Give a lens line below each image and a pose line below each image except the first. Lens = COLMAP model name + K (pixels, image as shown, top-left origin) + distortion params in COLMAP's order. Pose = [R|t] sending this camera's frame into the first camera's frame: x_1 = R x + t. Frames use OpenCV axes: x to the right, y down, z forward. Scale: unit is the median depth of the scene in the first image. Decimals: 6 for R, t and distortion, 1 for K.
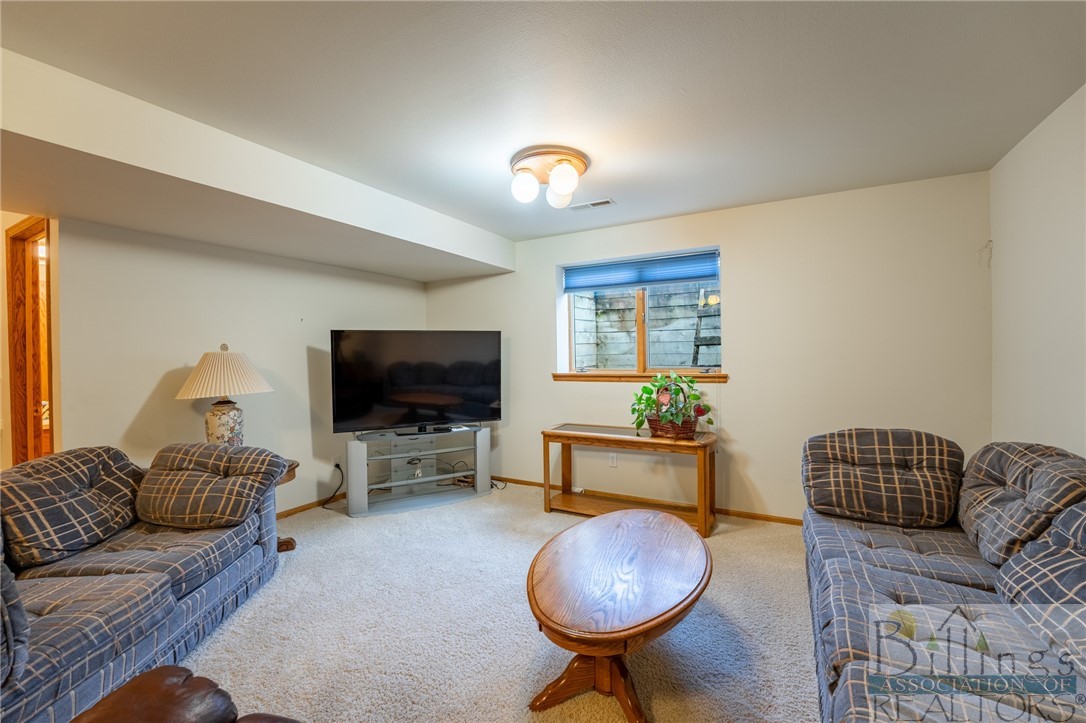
lens RADIAL K [[456.6, 0, 536.4], [0, 456.6, 362.9], [0, 0, 1]] dist [-0.027743, 0.002167]
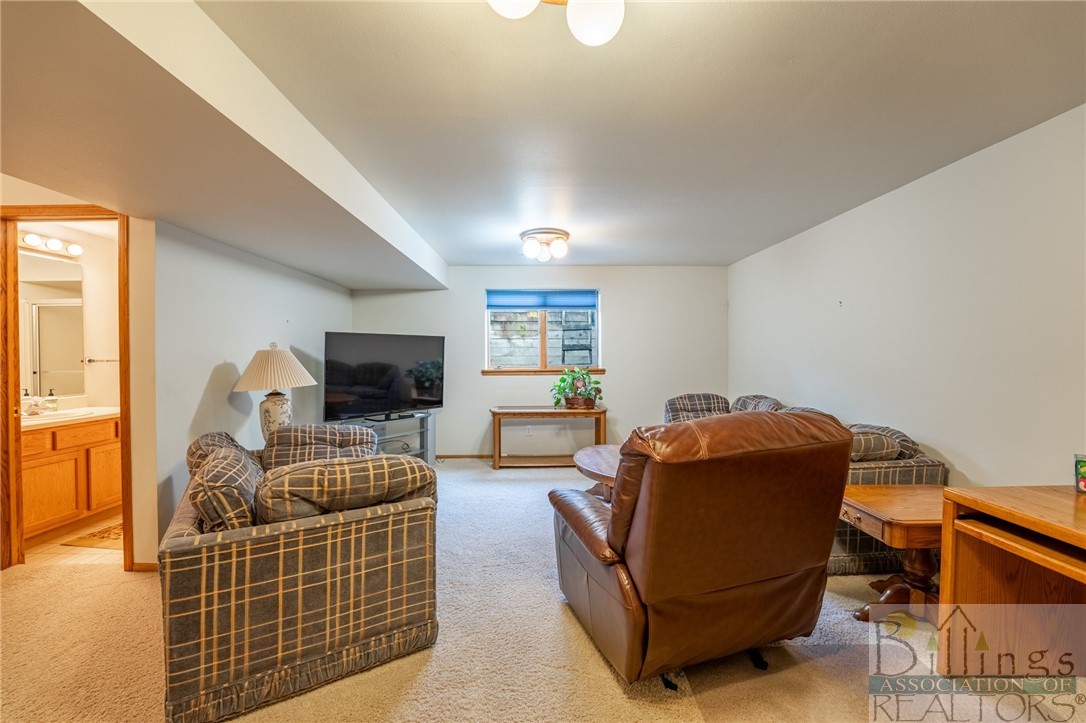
lens RADIAL K [[456.6, 0, 547.5], [0, 456.6, 360.6], [0, 0, 1]] dist [-0.027743, 0.002167]
pose [[0.859207, 0.005156, 0.511602, -0.537609], [0.000935, 0.999932, -0.011648, 0.013238], [-0.511627, 0.010486, 0.859144, -0.260686]]
